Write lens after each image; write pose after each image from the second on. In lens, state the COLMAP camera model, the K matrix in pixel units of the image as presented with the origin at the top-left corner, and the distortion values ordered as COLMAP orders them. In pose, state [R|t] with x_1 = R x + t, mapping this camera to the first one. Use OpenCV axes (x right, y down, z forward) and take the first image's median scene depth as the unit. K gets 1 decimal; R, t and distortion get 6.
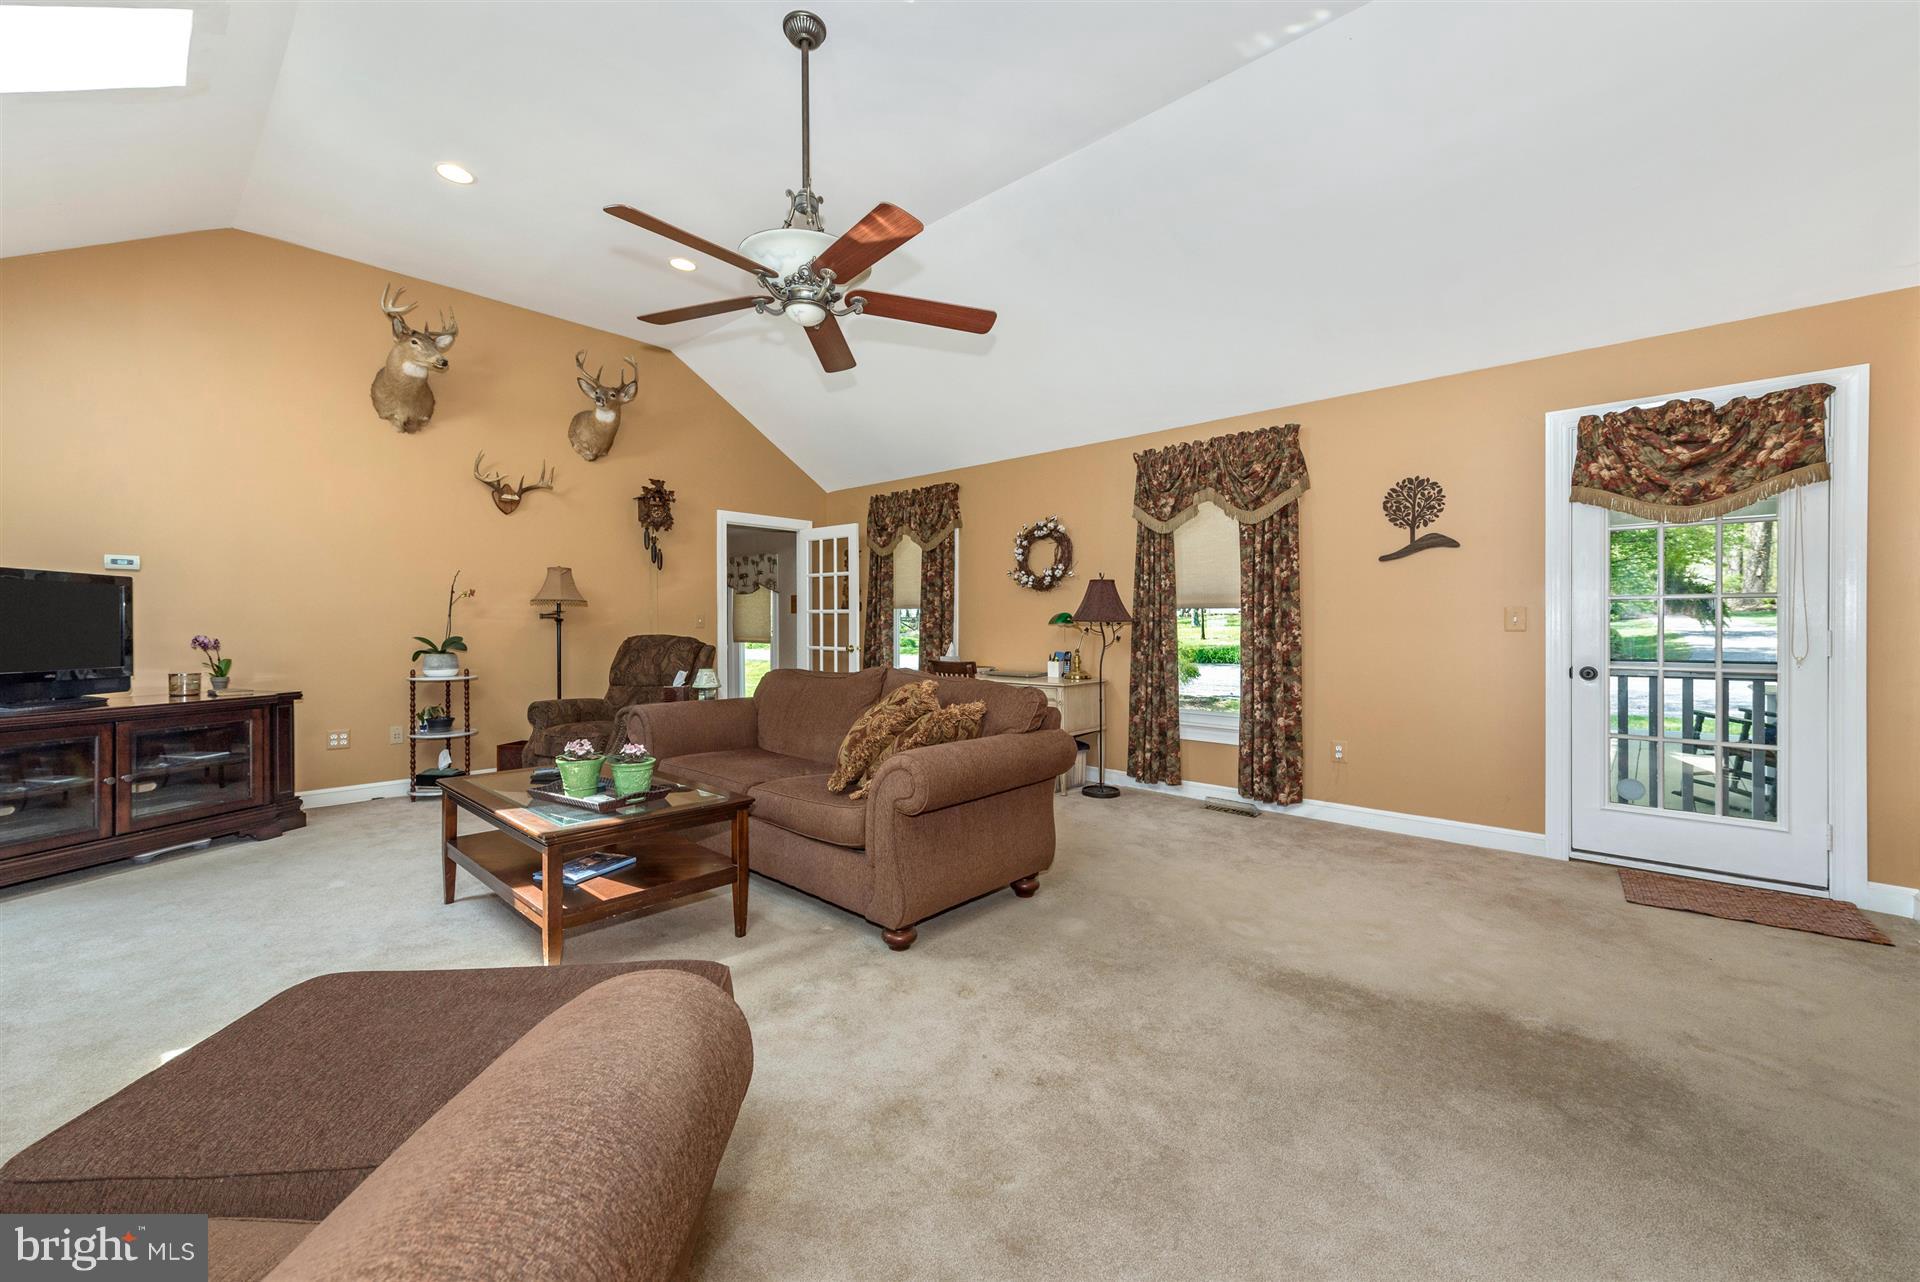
lens RADIAL K [[757.0, 0, 977.3], [0, 757.0, 625.4], [0, 0, 1]] dist [0.009815, -0.002861]
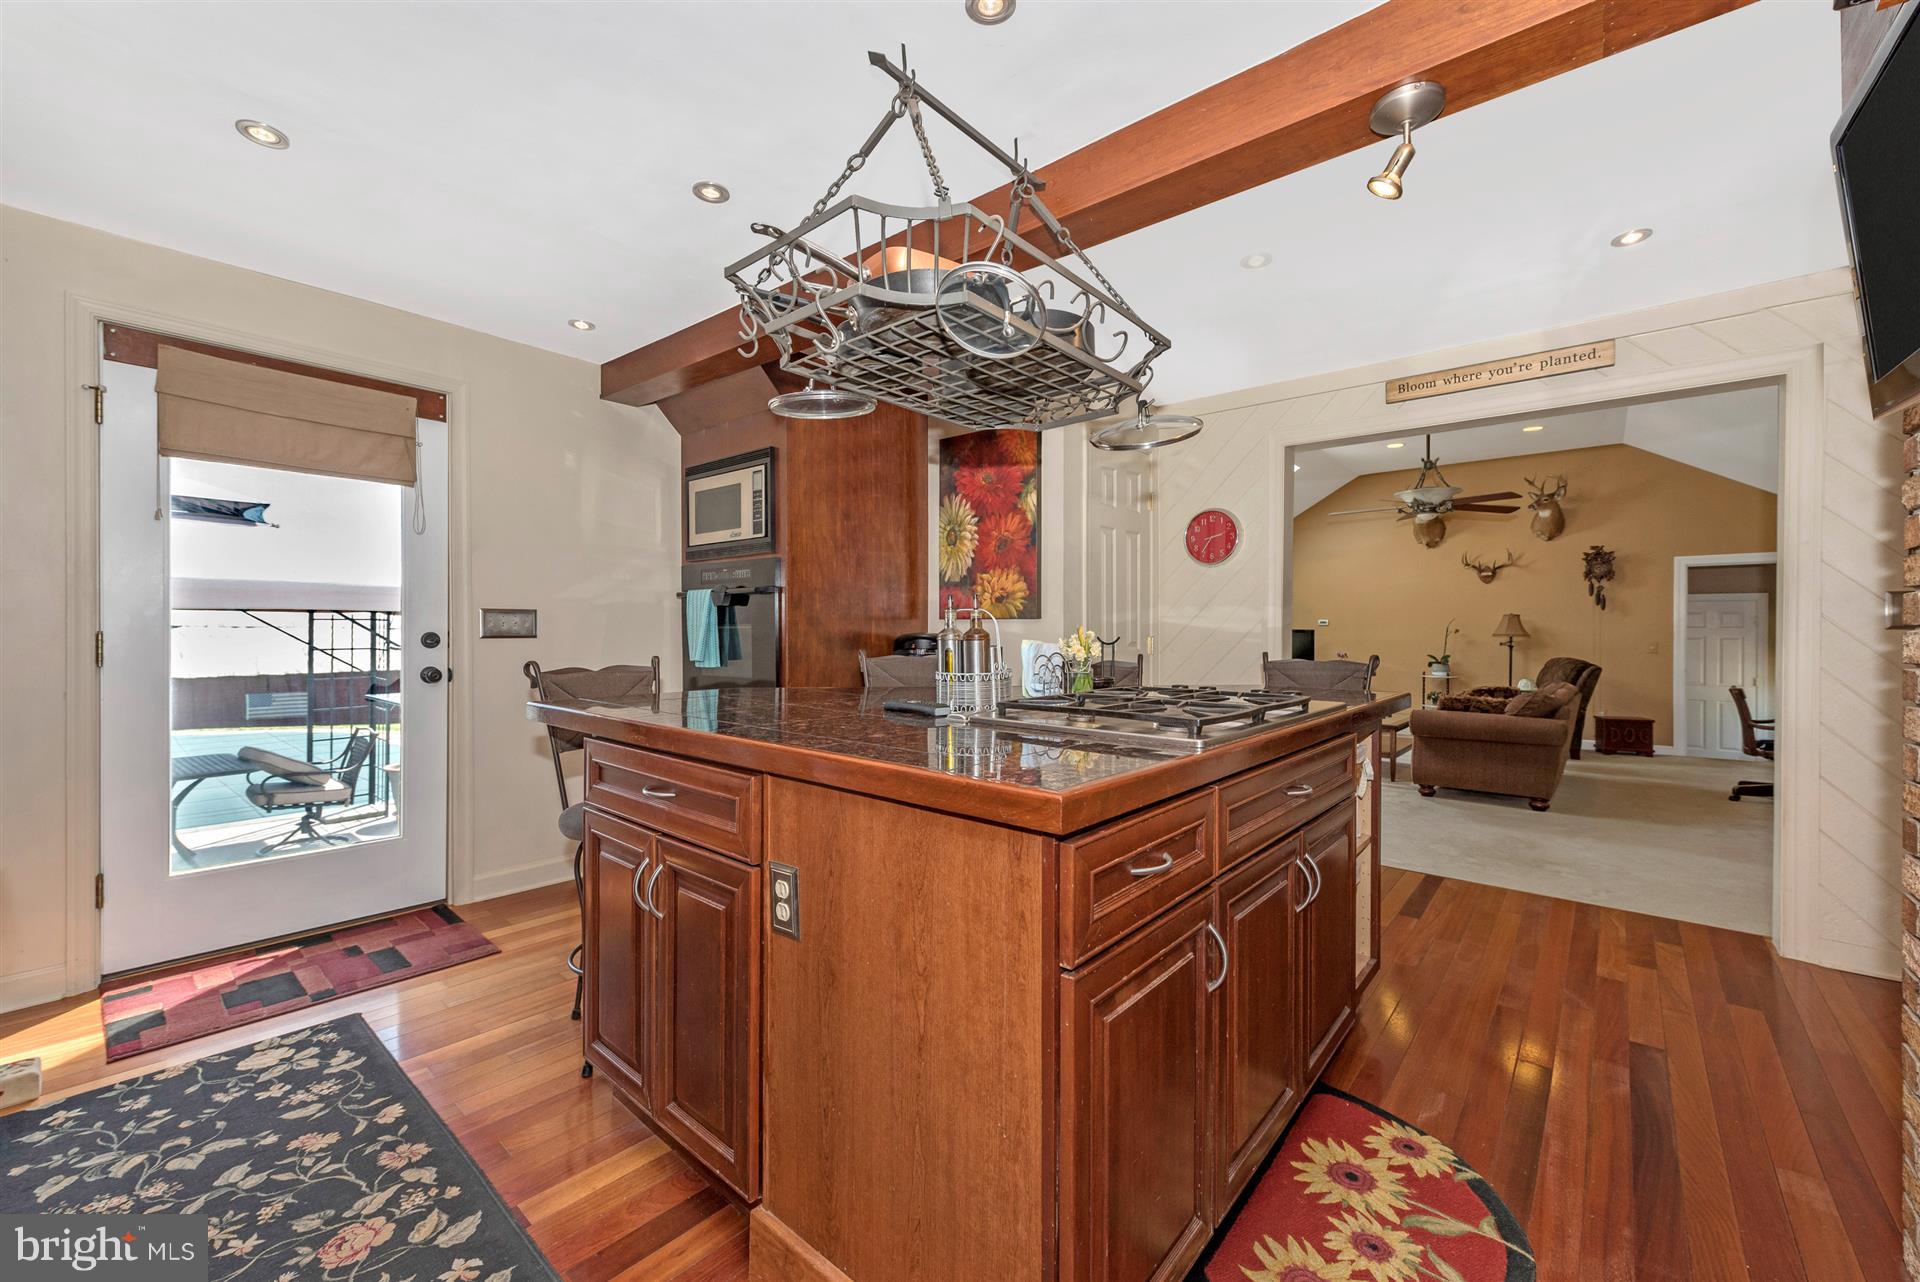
lens RADIAL K [[757.0, 0, 965.8], [0, 757.0, 632.5], [0, 0, 1]] dist [0.009815, -0.002861]
pose [[0.051272, -0.002405, -0.998682, 1.108276], [-0.003220, 0.999992, -0.002573, -0.032024], [0.998680, 0.003348, 0.051264, -0.270786]]
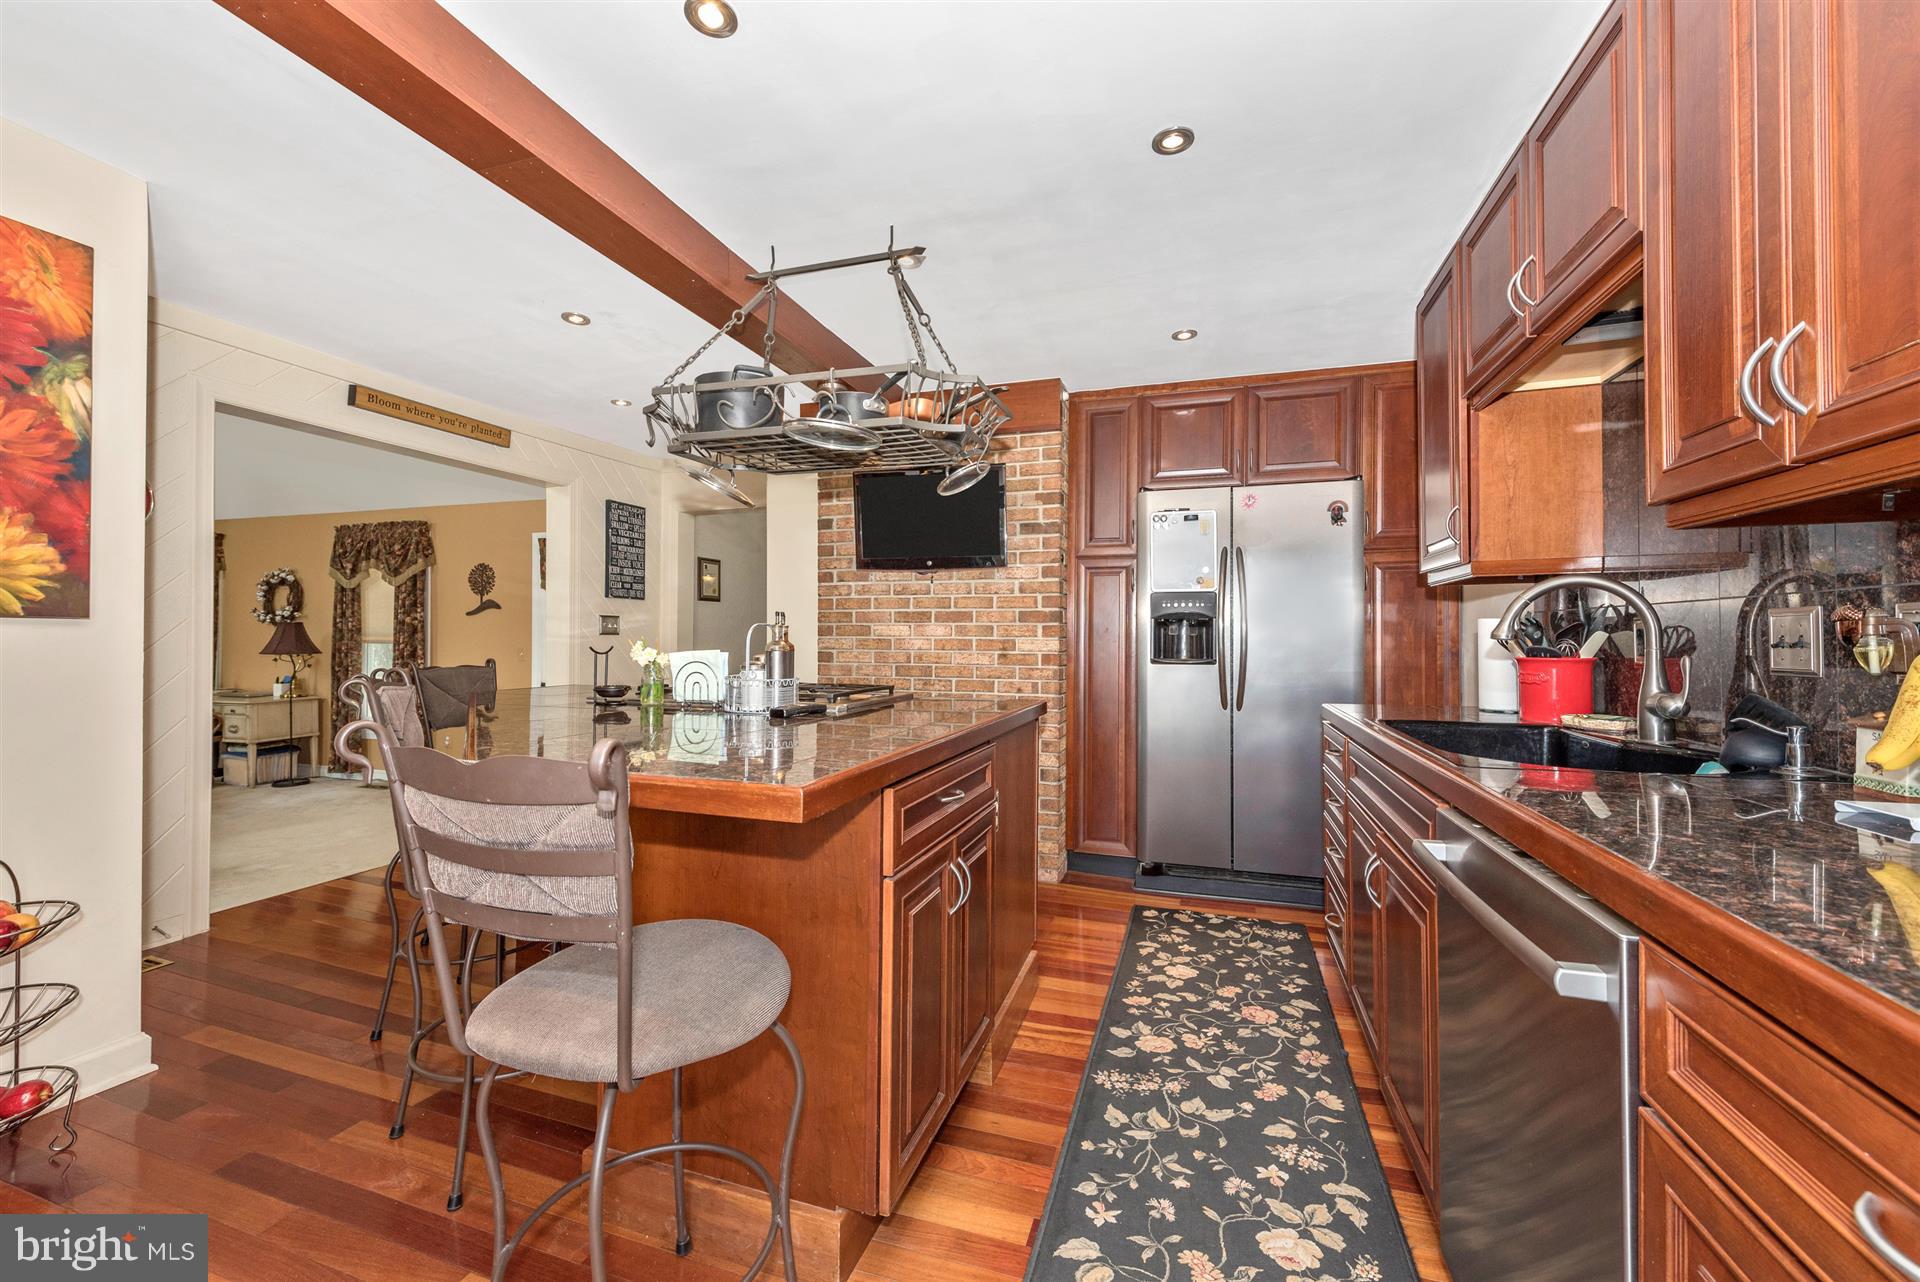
lens RADIAL K [[757.0, 0, 951.1], [0, 757.0, 634.4], [0, 0, 1]] dist [0.009815, -0.002861]
pose [[0.914388, 0.000575, 0.404839, 0.681246], [-0.000303, 1.000000, -0.000737, -0.037775], [-0.404839, 0.000552, 0.914388, -0.689271]]
